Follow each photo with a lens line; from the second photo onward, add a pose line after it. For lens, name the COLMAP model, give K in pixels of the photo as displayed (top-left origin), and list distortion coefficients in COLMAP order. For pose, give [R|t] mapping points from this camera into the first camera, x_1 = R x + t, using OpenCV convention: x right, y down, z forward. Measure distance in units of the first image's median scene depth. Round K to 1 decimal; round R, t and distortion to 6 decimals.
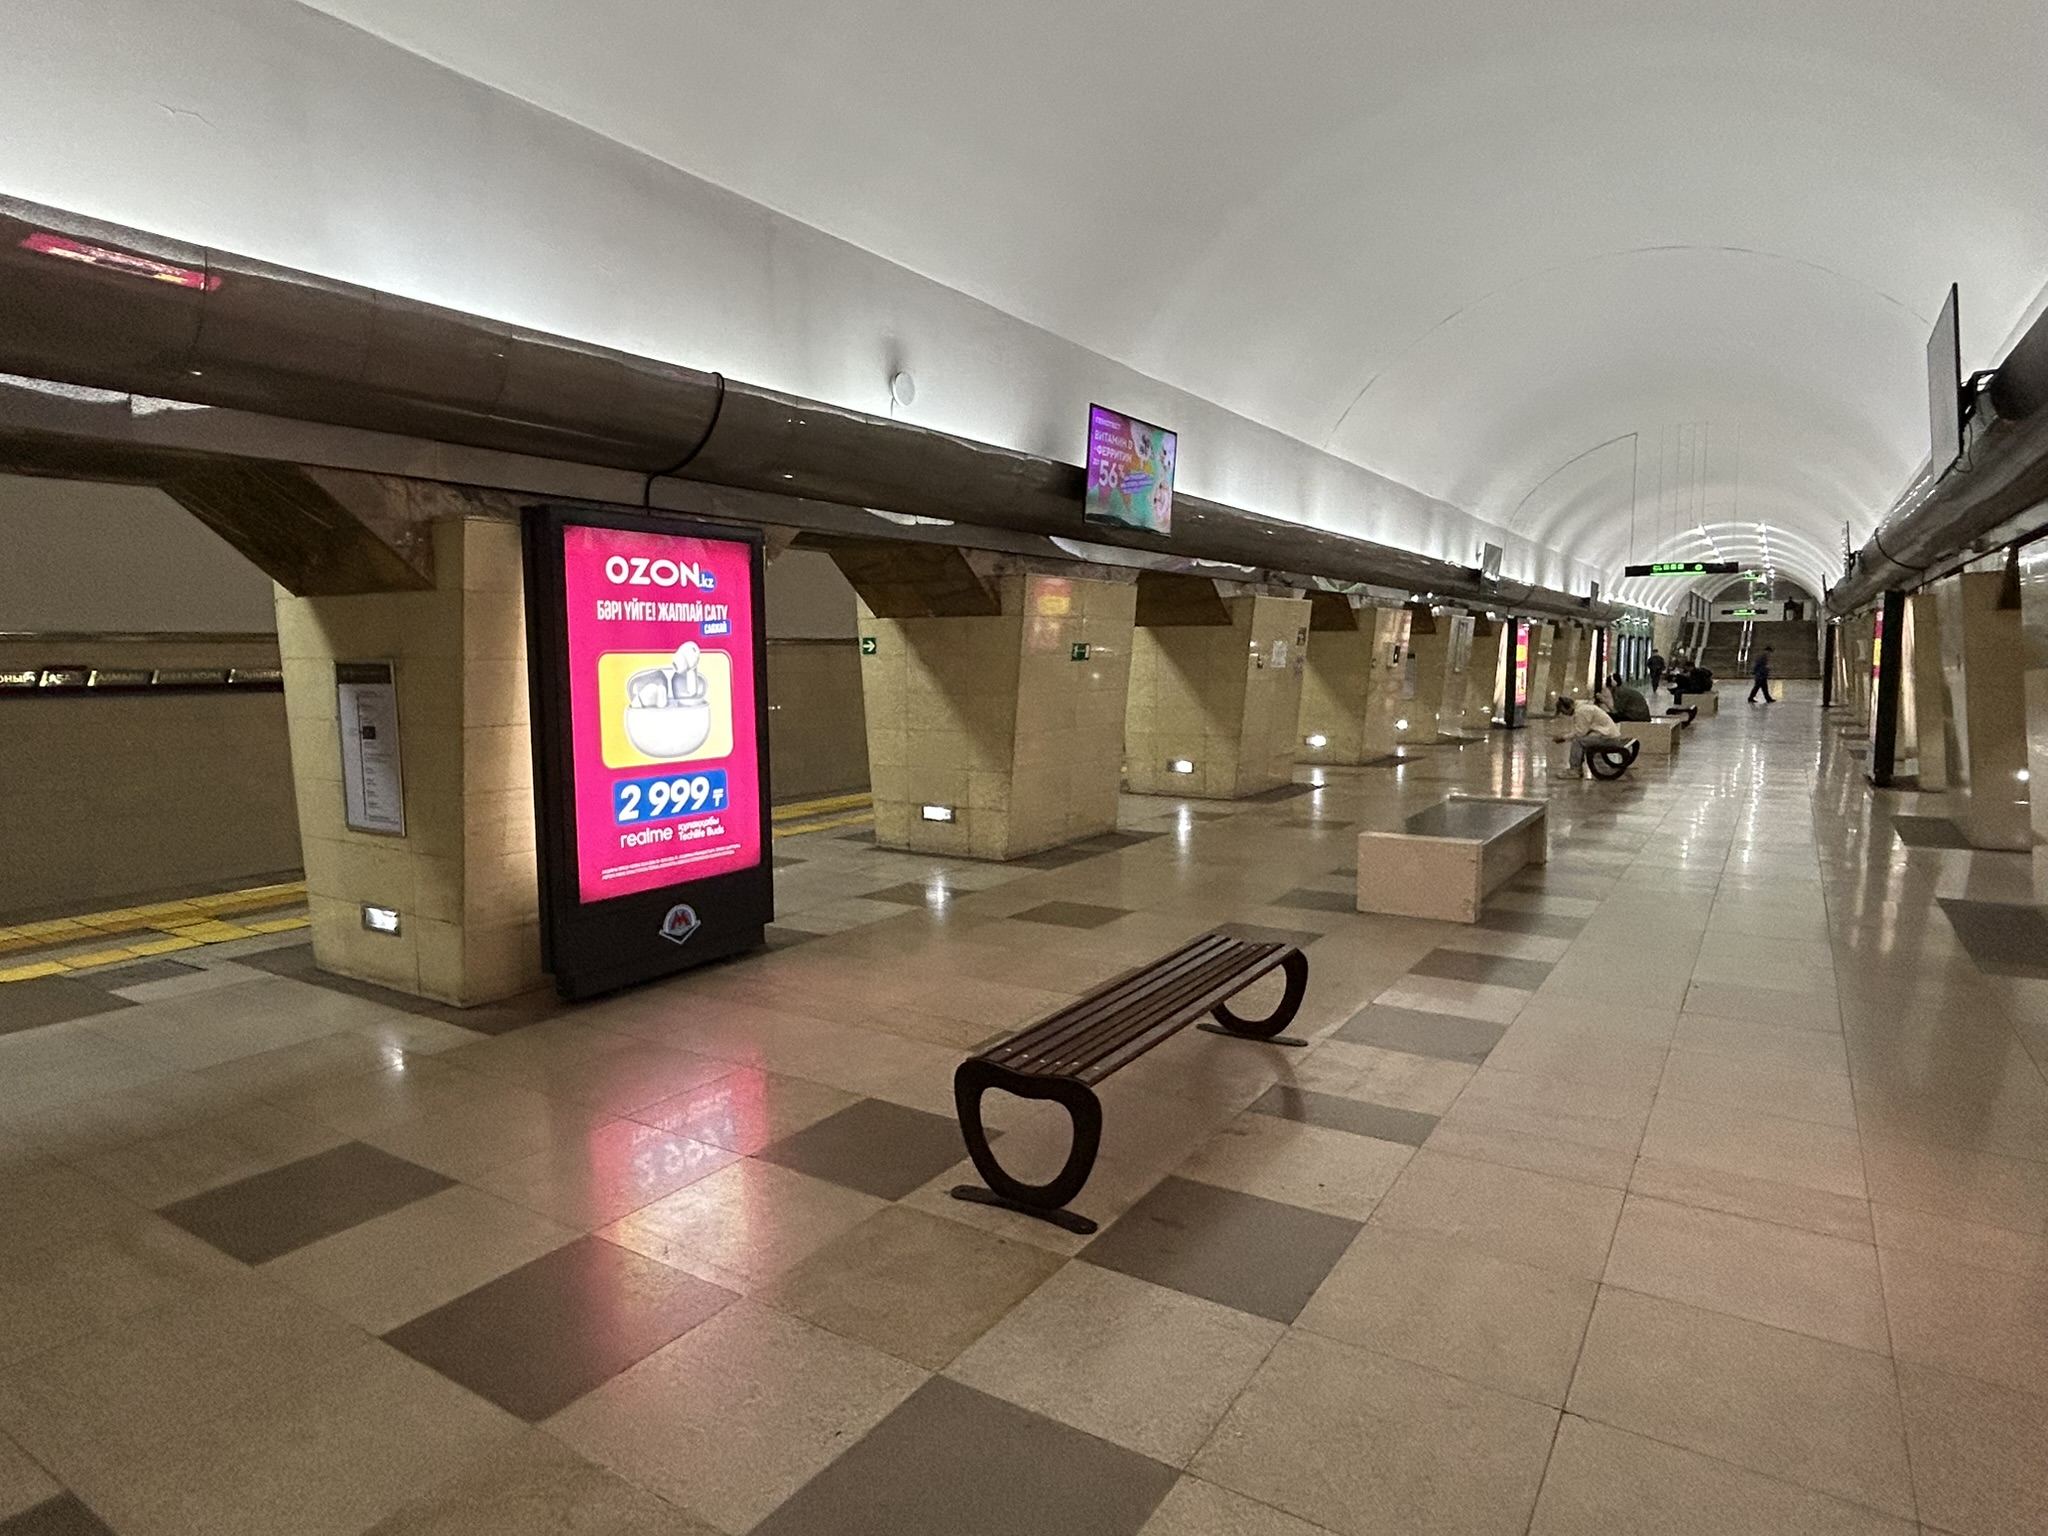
lens RADIAL K [[1180.8, 0, 1024.0], [0, 1180.8, 768.0], [0, 0, 1]] dist [0.001847, 0.000096]
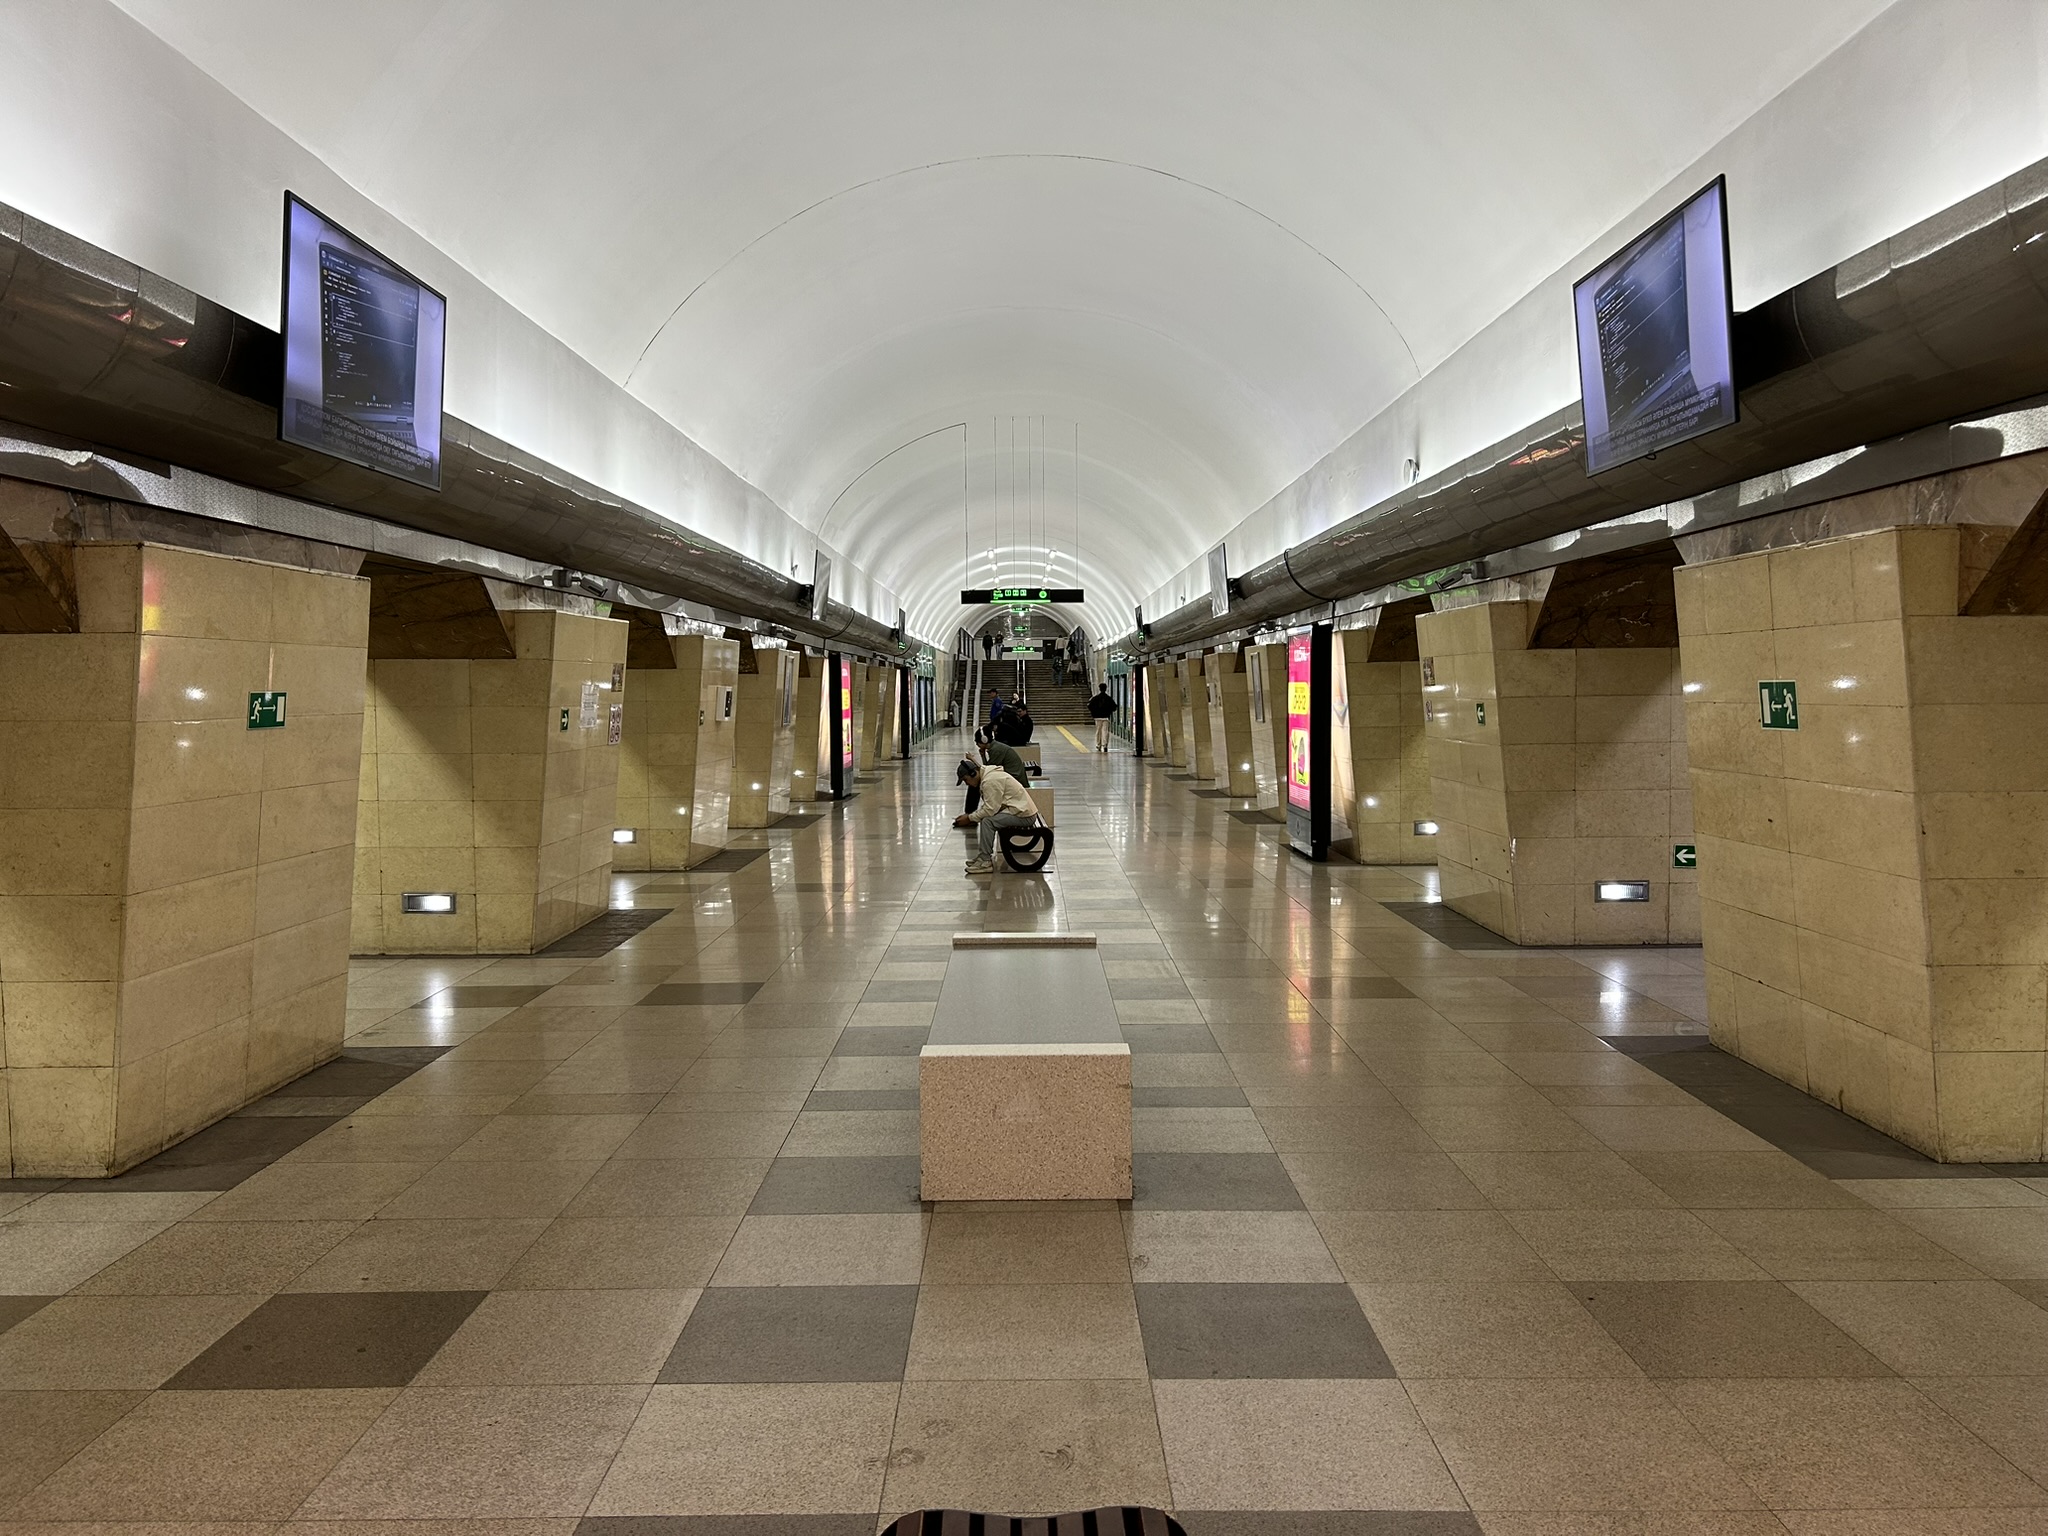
lens RADIAL K [[1504.7, 0, 1024.0], [0, 1504.7, 768.0], [0, 0, 1]] dist [0.003593, -0.006534]
pose [[0.836103, -0.028525, 0.547830, -0.022016], [0.055010, 0.997973, -0.031994, -0.024746], [-0.545807, 0.056887, 0.835978, 0.206470]]
